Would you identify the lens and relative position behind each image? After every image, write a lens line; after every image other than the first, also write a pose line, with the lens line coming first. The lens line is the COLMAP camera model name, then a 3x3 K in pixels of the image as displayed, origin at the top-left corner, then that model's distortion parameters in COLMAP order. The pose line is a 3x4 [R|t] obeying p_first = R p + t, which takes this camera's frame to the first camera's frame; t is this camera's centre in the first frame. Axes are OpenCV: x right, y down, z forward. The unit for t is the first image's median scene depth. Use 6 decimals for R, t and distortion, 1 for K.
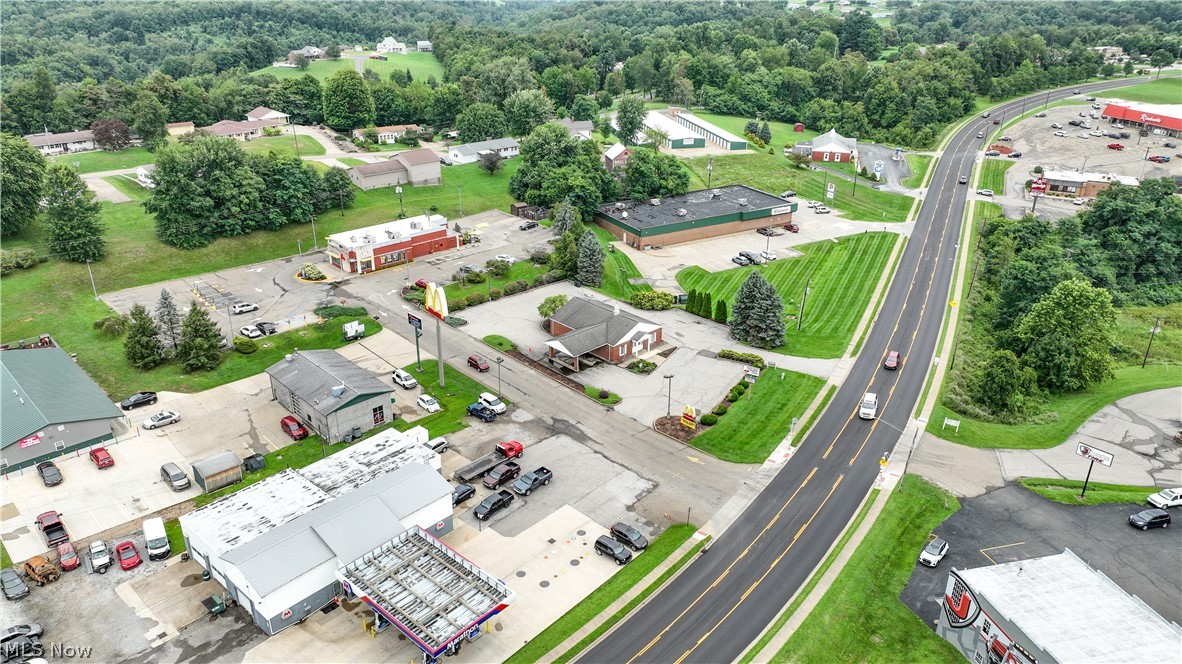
lens RADIAL K [[832.9, 0, 591.0], [0, 832.9, 332.0], [0, 0, 1]] dist [-0.001761, 0.022945]
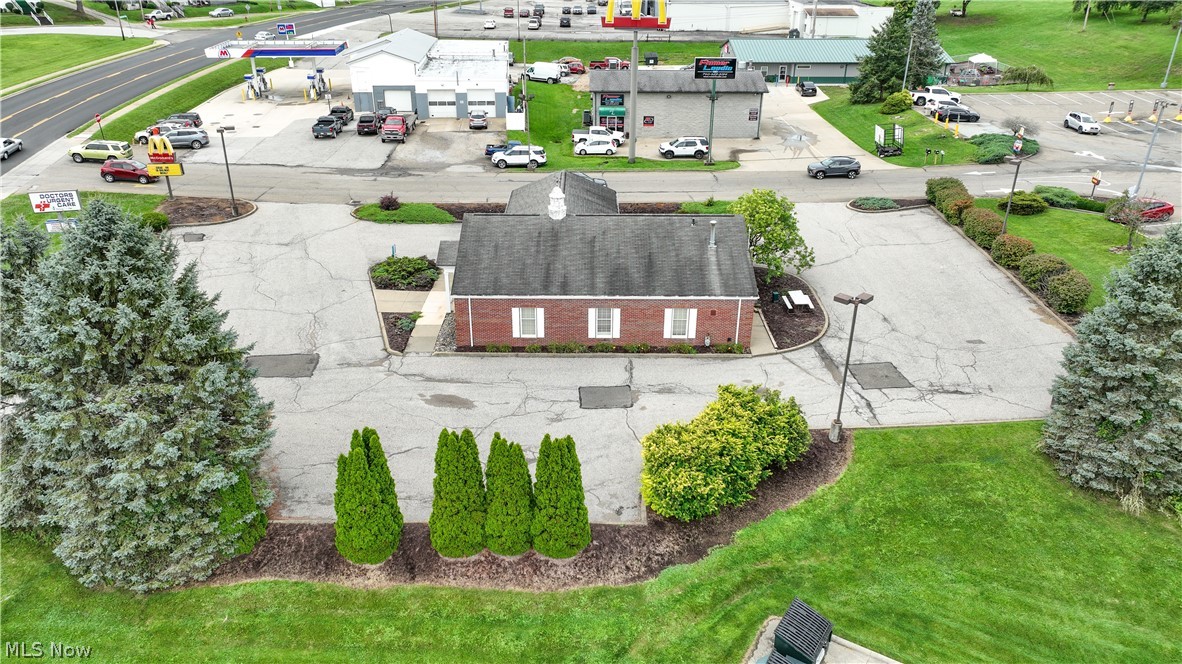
lens RADIAL K [[832.9, 0, 591.0], [0, 832.9, 332.0], [0, 0, 1]] dist [-0.001761, 0.022945]
pose [[-0.689196, 0.304418, -0.657524, 0.209272], [-0.304235, 0.702016, 0.643906, -0.170761], [0.657609, 0.643819, -0.391213, 0.960318]]
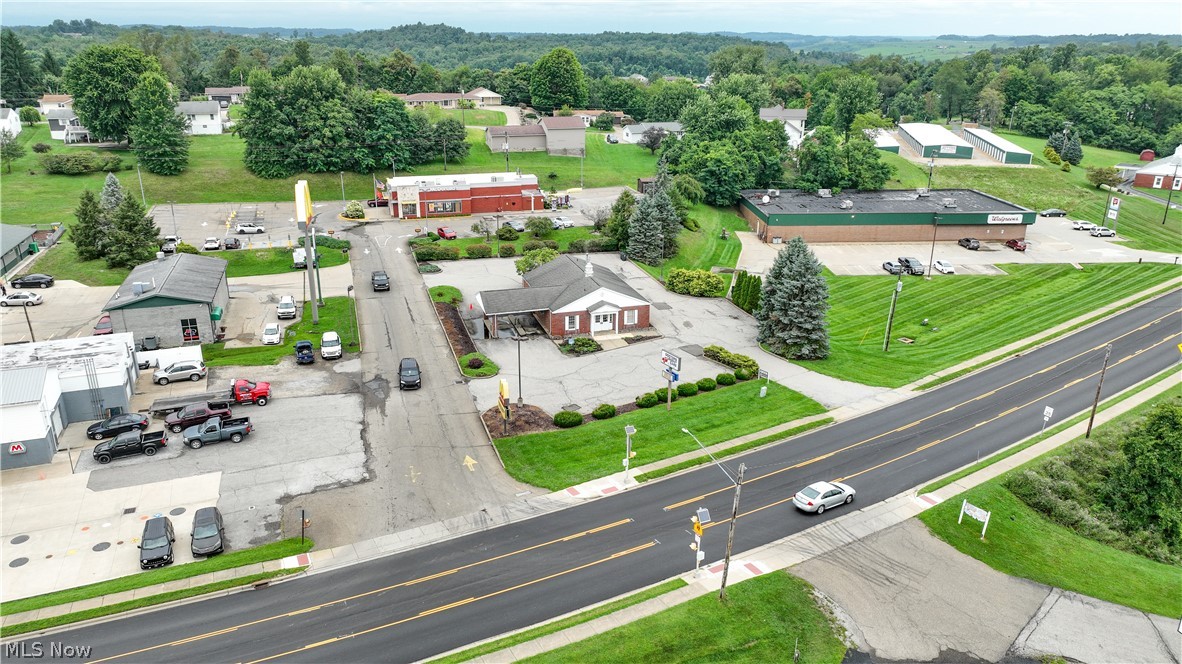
lens RADIAL K [[832.9, 0, 591.0], [0, 832.9, 332.0], [0, 0, 1]] dist [-0.001761, 0.022945]
pose [[0.895439, 0.149421, -0.419360, 0.276554], [-0.181178, 0.982766, -0.036694, 0.041654], [0.406649, 0.108836, 0.907078, 0.298404]]
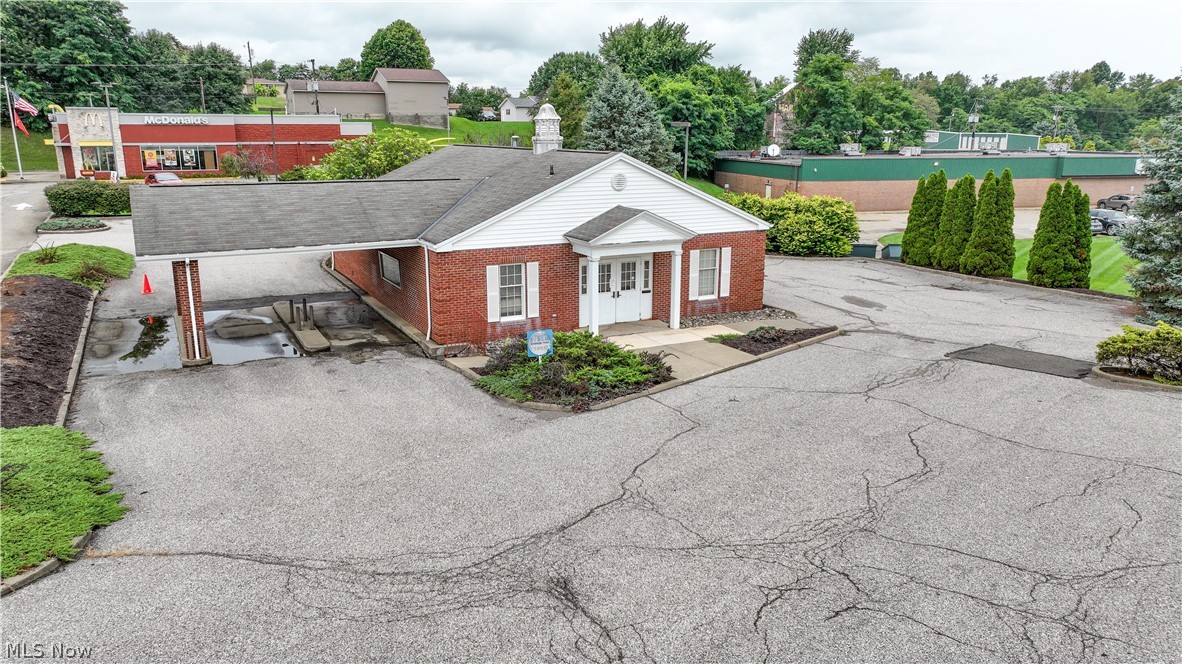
lens RADIAL K [[832.9, 0, 591.0], [0, 832.9, 332.0], [0, 0, 1]] dist [-0.001761, 0.022945]
pose [[0.962915, 0.059901, -0.263070, 0.082098], [-0.106572, 0.980198, -0.166897, 0.046861], [0.247863, 0.188743, 0.950231, 0.665409]]
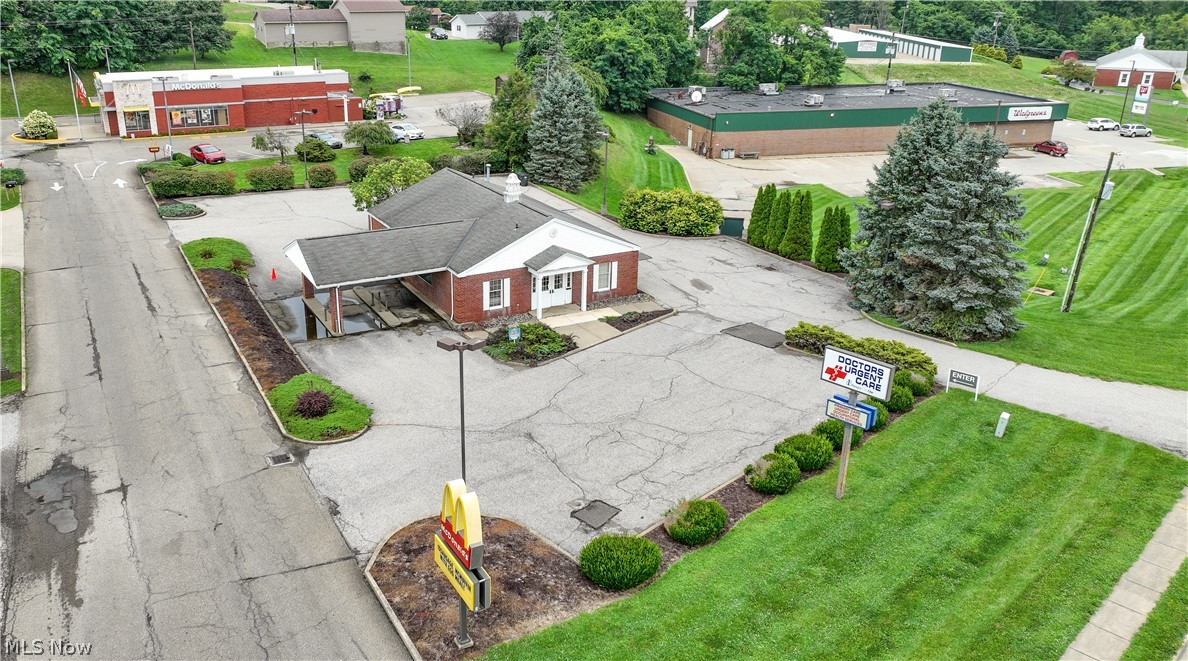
lens RADIAL K [[920.5, 0, 535.2], [0, 920.5, 304.1], [0, 0, 1]] dist [0.002486, 0.009479]
pose [[0.962285, 0.093728, -0.255386, 0.119891], [-0.112651, 0.991793, -0.060470, 0.037326], [0.247622, 0.086959, 0.964946, 0.511408]]
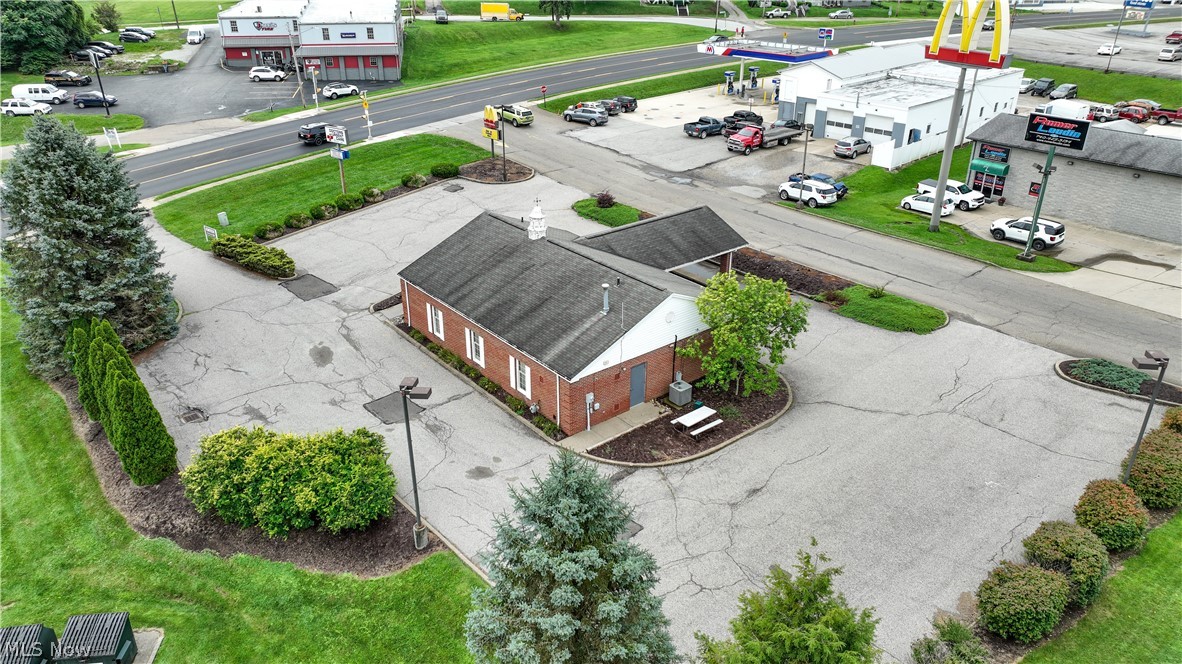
lens RADIAL K [[832.9, 0, 591.0], [0, 832.9, 332.0], [0, 0, 1]] dist [-0.001761, 0.022945]
pose [[-0.997039, -0.041607, 0.064664, -0.009763], [0.022569, 0.645571, 0.763367, -0.199625], [-0.073507, 0.762566, -0.642721, 1.013144]]
